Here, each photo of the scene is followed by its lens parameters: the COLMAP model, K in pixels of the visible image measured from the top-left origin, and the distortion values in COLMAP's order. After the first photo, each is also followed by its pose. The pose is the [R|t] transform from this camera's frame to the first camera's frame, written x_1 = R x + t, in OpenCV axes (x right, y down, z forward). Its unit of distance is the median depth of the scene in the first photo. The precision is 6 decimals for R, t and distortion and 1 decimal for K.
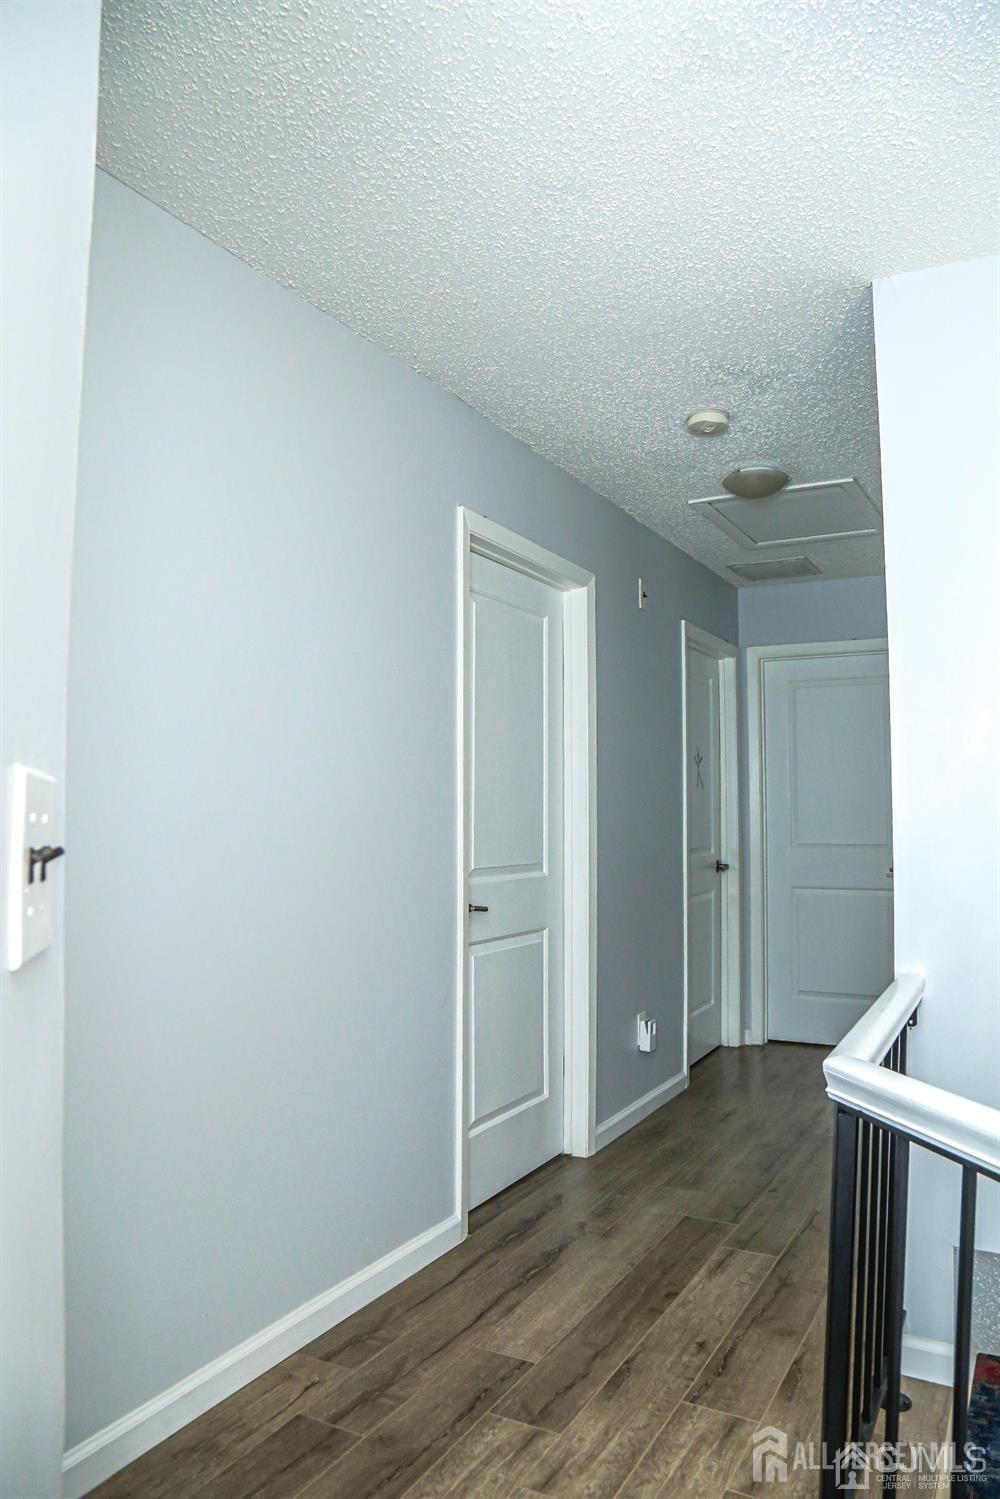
lens RADIAL K [[1096.2, 0, 500.0], [0, 1096.2, 749.5], [0, 0, 1]] dist [-0.127909, 0.057293]
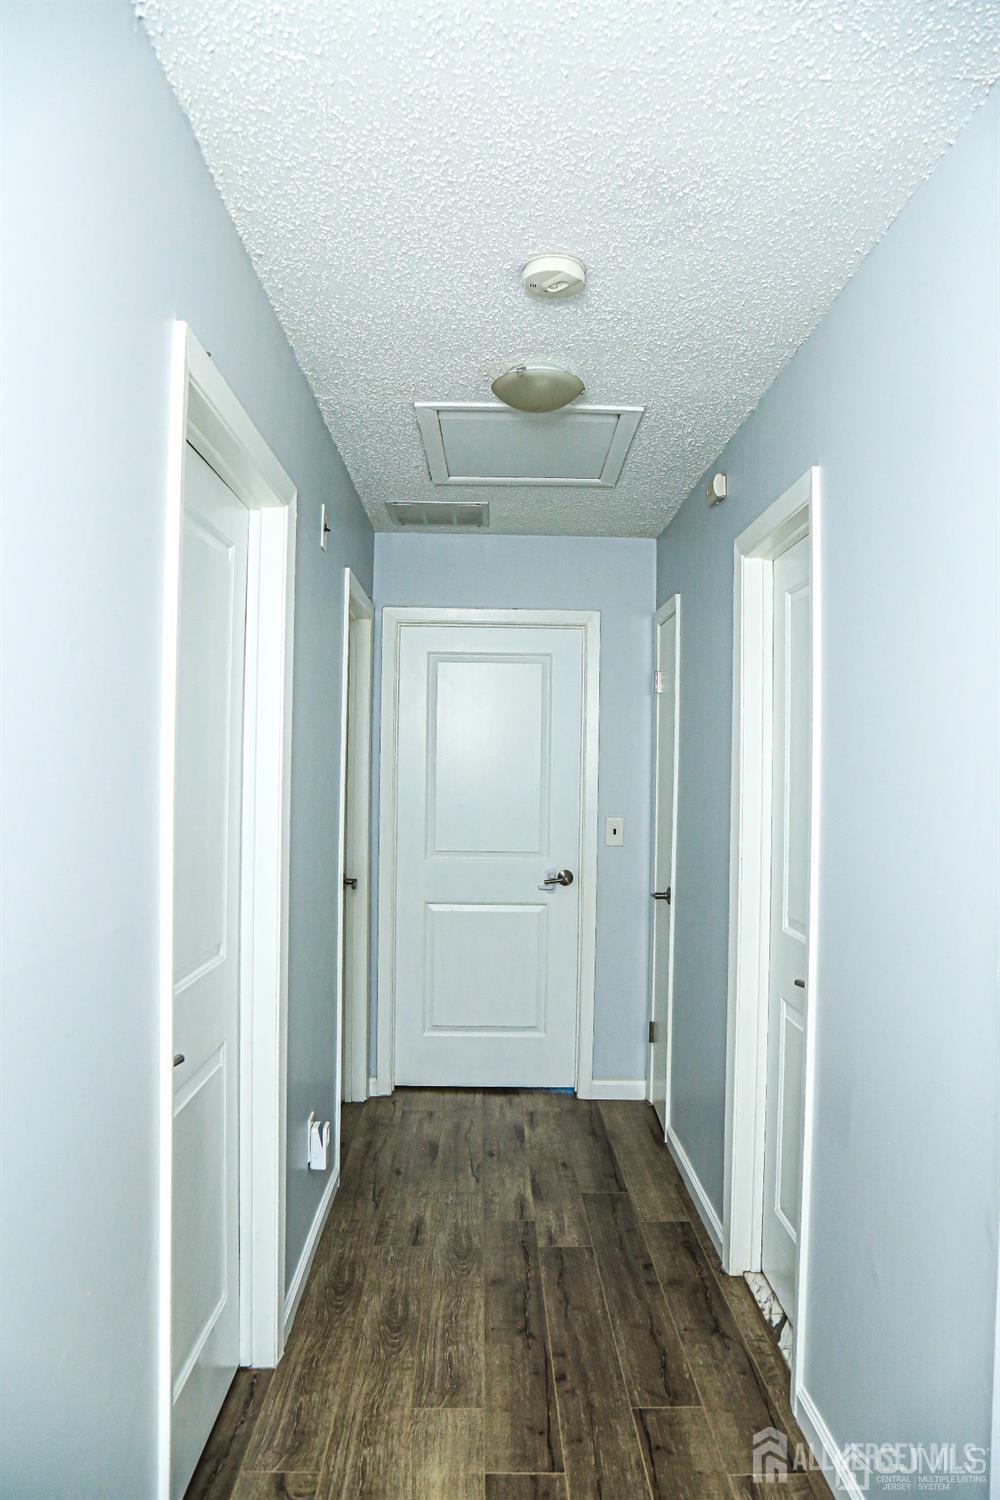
lens RADIAL K [[1037.8, 0, 500.0], [0, 1037.8, 750.0], [0, 0, 1]] dist [-0.128884, 0.084719]
pose [[0.857632, 0.017178, 0.513976, -0.118531], [-0.048961, 0.997629, 0.048356, -0.039756], [-0.511927, -0.066636, 0.856440, 0.395753]]
